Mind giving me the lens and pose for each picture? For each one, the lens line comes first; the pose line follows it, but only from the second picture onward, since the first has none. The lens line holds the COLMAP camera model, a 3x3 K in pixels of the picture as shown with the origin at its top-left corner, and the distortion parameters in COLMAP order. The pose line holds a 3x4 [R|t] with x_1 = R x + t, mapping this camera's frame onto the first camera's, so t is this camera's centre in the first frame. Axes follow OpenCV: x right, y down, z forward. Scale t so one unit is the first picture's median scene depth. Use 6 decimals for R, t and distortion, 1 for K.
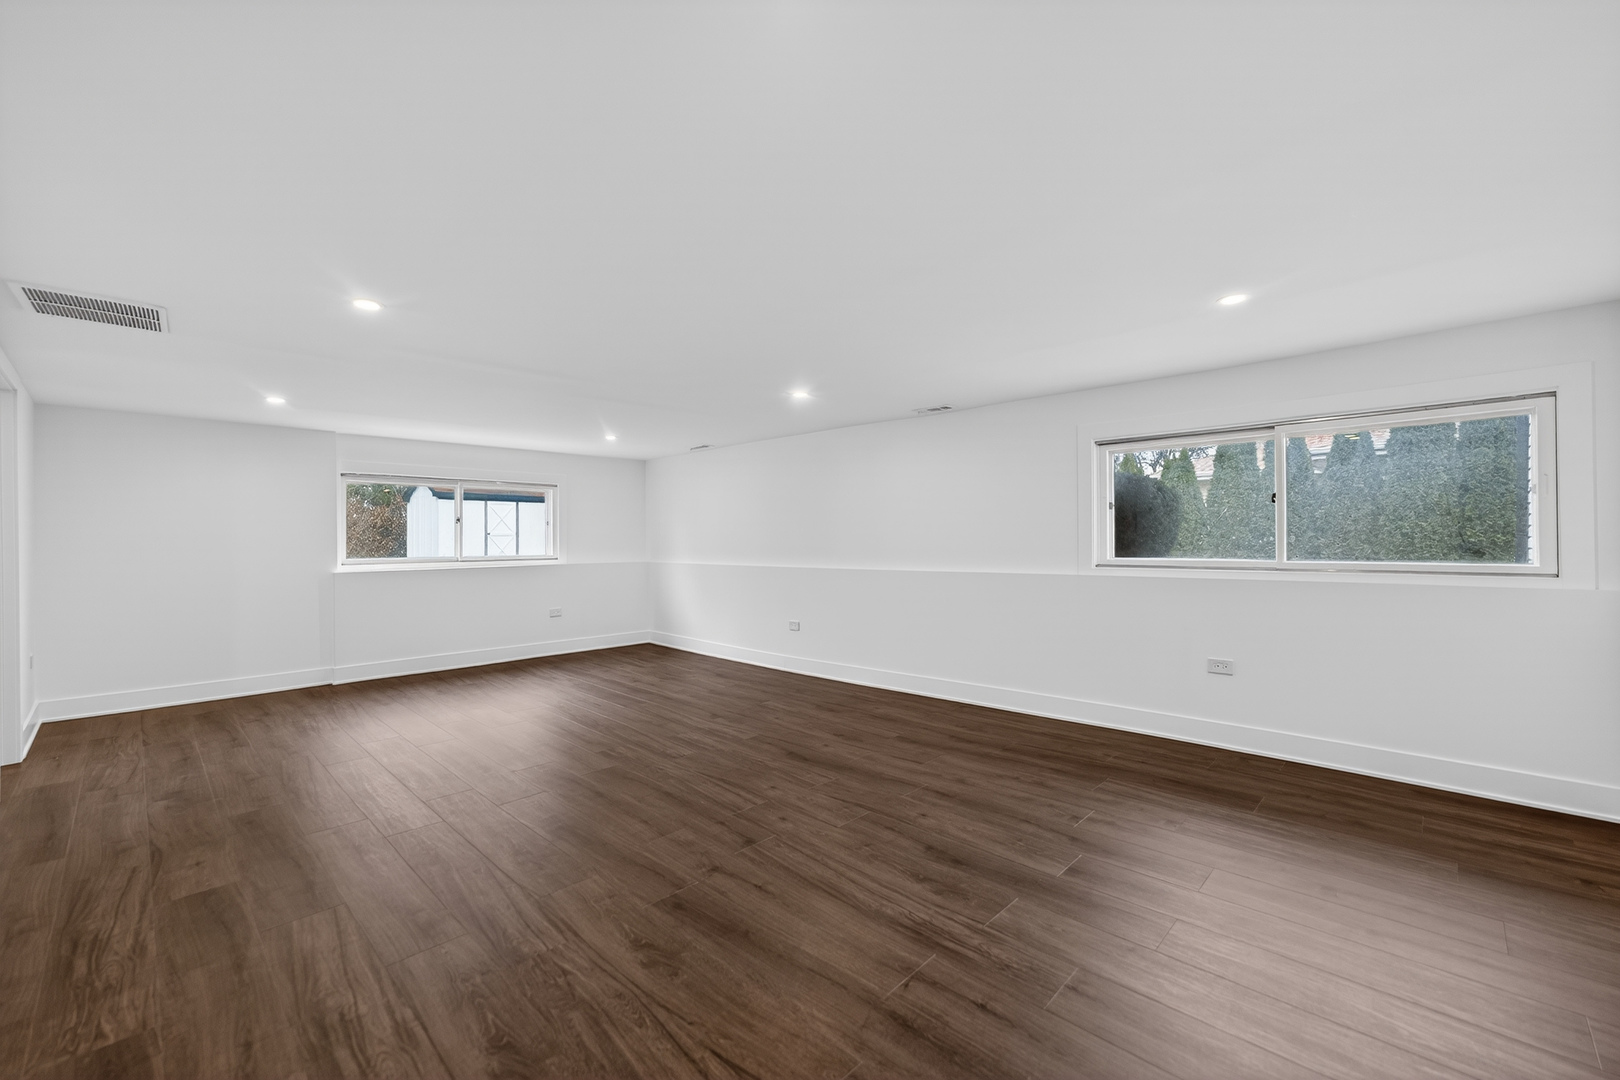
lens RADIAL K [[650.9, 0, 803.1], [0, 650.9, 543.5], [0, 0, 1]] dist [-0.001624, 0.000316]
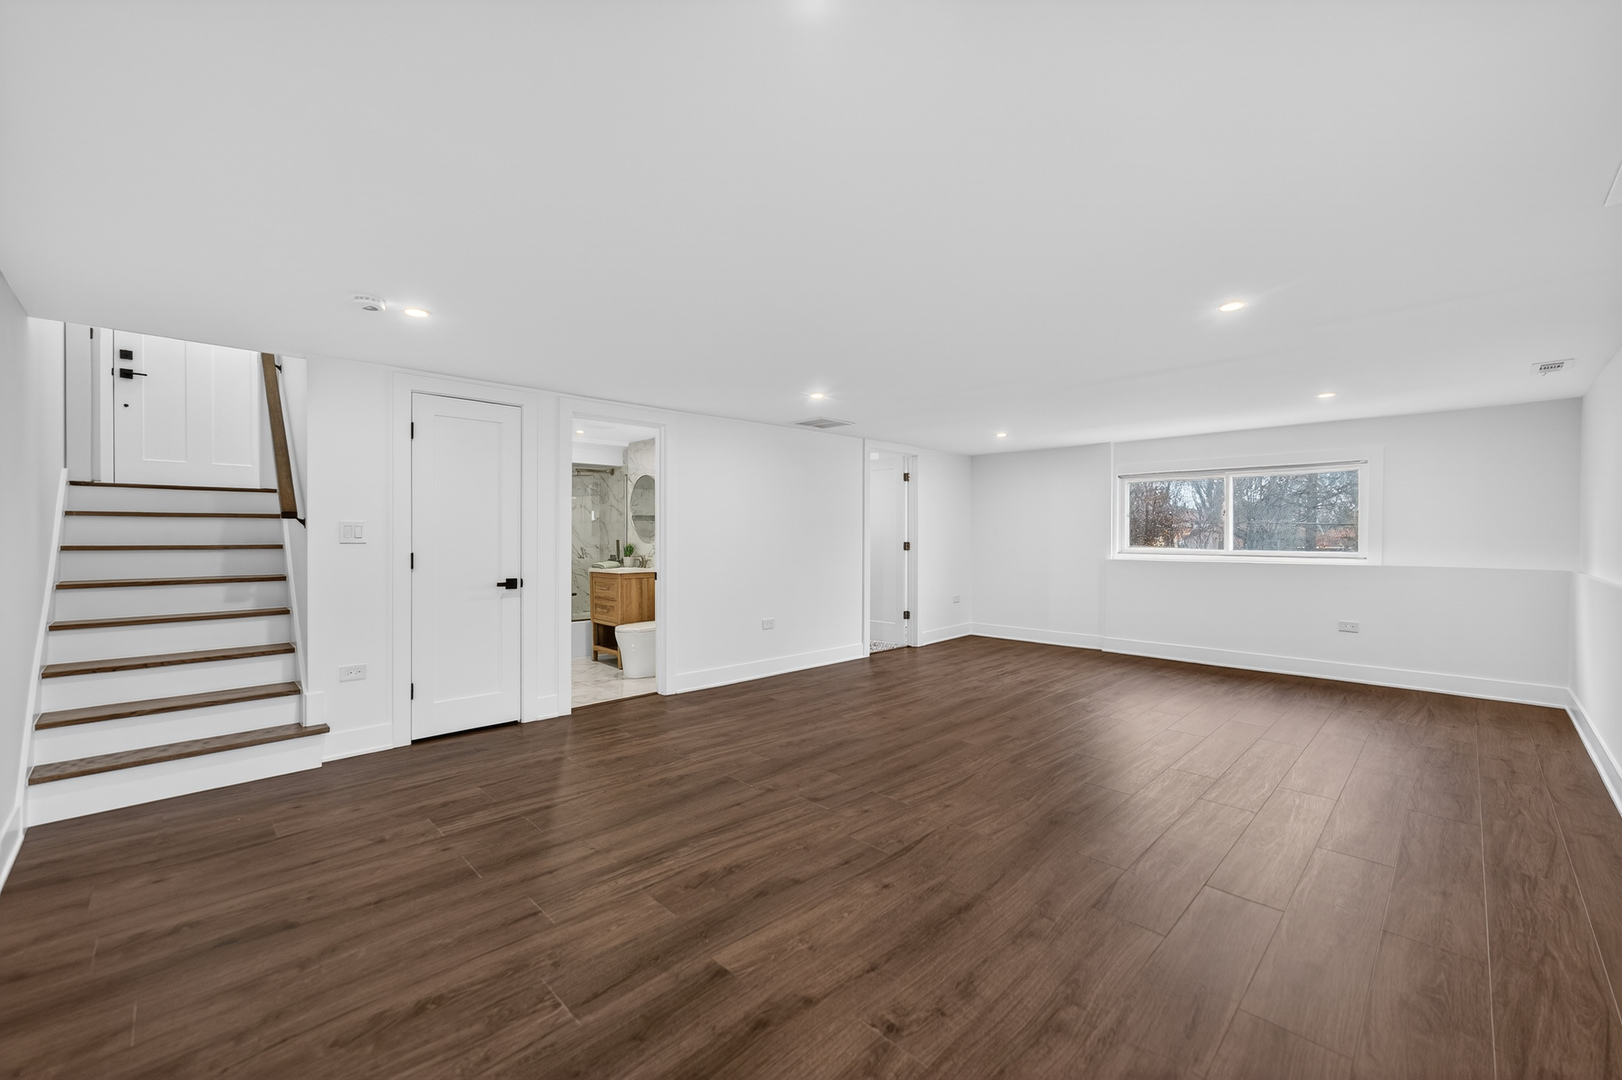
lens RADIAL K [[651.7, 0, 804.6], [0, 651.7, 536.7], [0, 0, 1]] dist [-0.001624, 0.000316]
pose [[-0.035079, 0.001597, -0.999383, 1.000152], [0.006378, 0.999979, 0.001374, -0.001577], [0.999364, -0.006326, -0.035089, 0.969512]]
